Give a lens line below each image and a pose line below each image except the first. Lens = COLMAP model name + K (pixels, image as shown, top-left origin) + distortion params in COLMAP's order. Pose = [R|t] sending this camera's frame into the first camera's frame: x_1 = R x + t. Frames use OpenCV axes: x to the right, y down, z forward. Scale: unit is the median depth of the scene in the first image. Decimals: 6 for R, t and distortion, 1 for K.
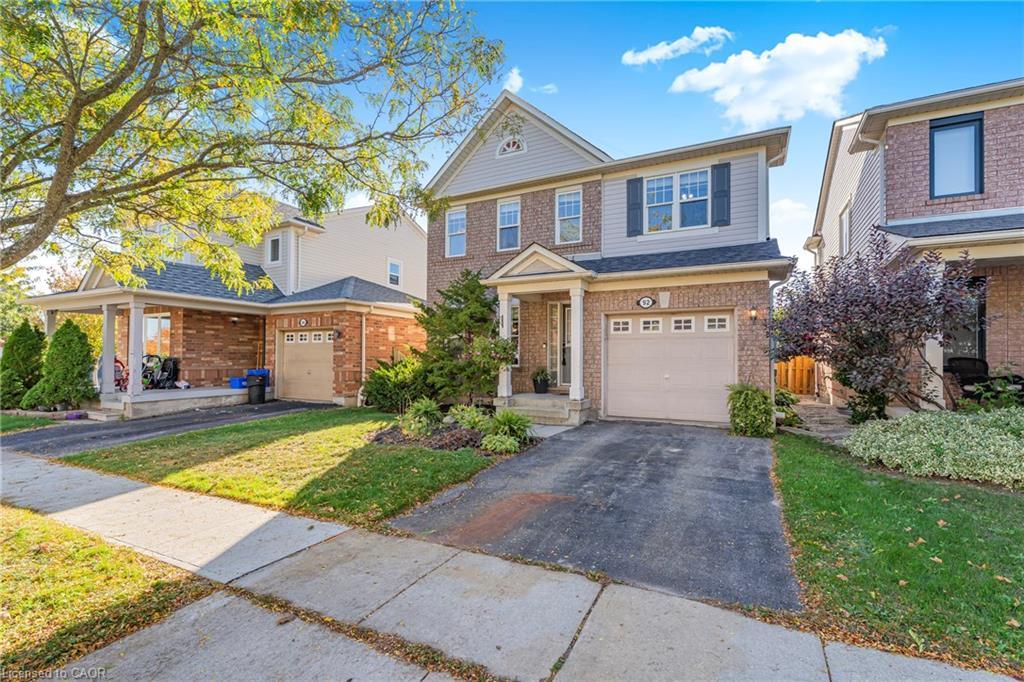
lens RADIAL K [[465.5, 0, 515.5], [0, 465.5, 346.2], [0, 0, 1]] dist [0.000032, -0.000450]
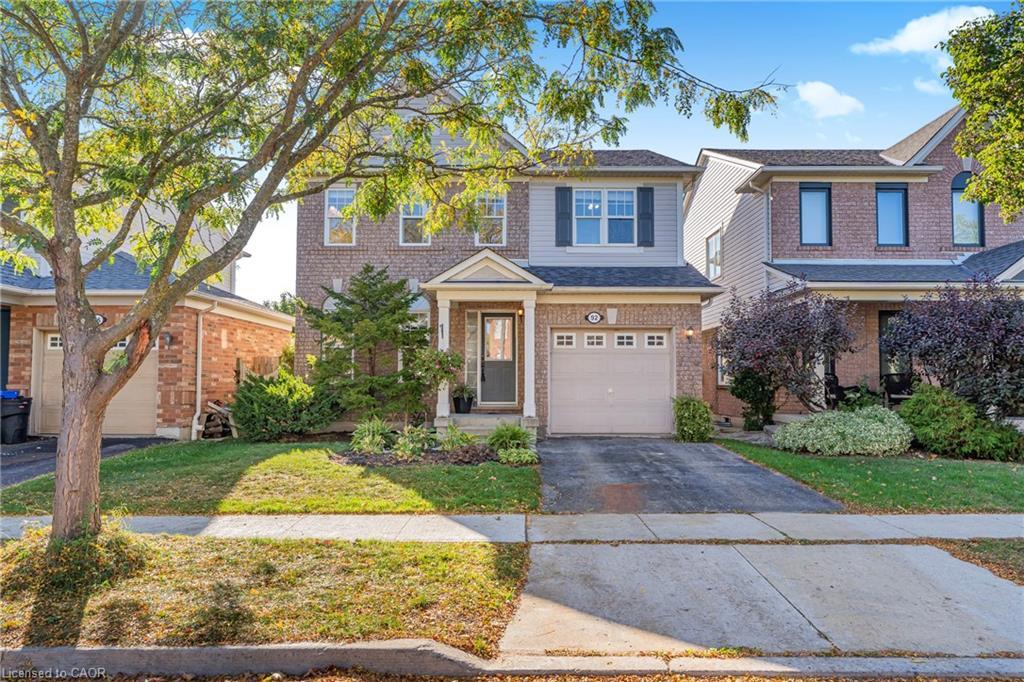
lens RADIAL K [[680.7, 0, 512.0], [0, 680.7, 341.0], [0, 0, 1]] dist [-0.027180, 0.001341]
pose [[0.891989, 0.024763, 0.451377, -0.509948], [-0.012025, 0.999445, -0.031068, 0.004042], [-0.451896, 0.022285, 0.891792, -0.217872]]
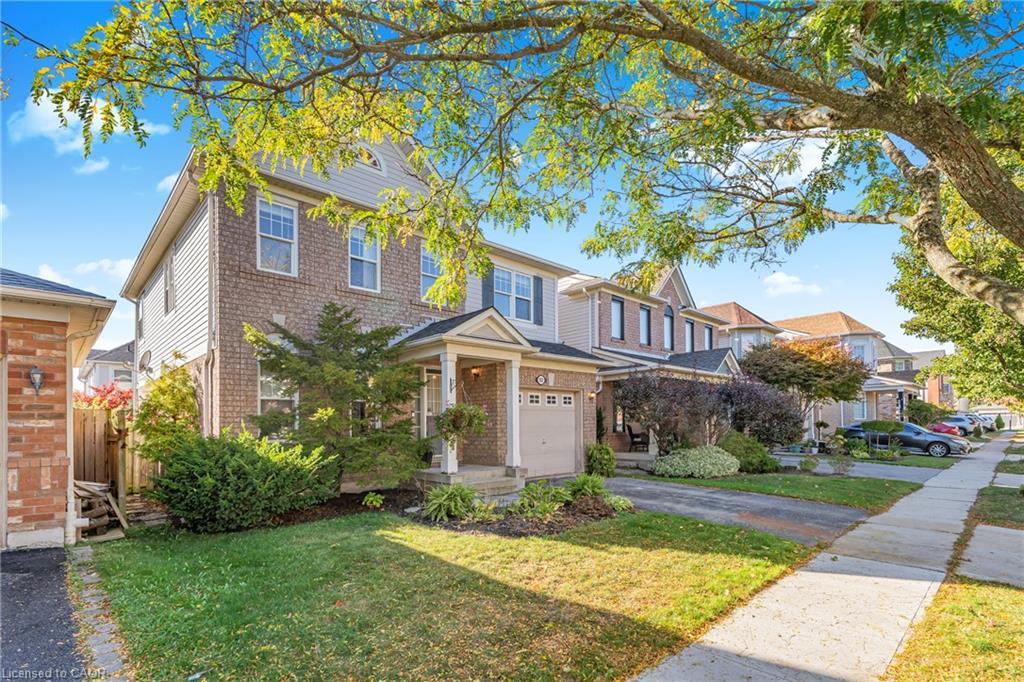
lens RADIAL K [[486.7, 0, 517.5], [0, 486.7, 420.7], [0, 0, 1]] dist [0.001047, 0.000160]
pose [[0.322680, 0.000734, 0.946508, -0.873437], [-0.014000, 0.999894, 0.003997, 0.006370], [-0.946404, -0.014541, 0.322656, 0.613074]]
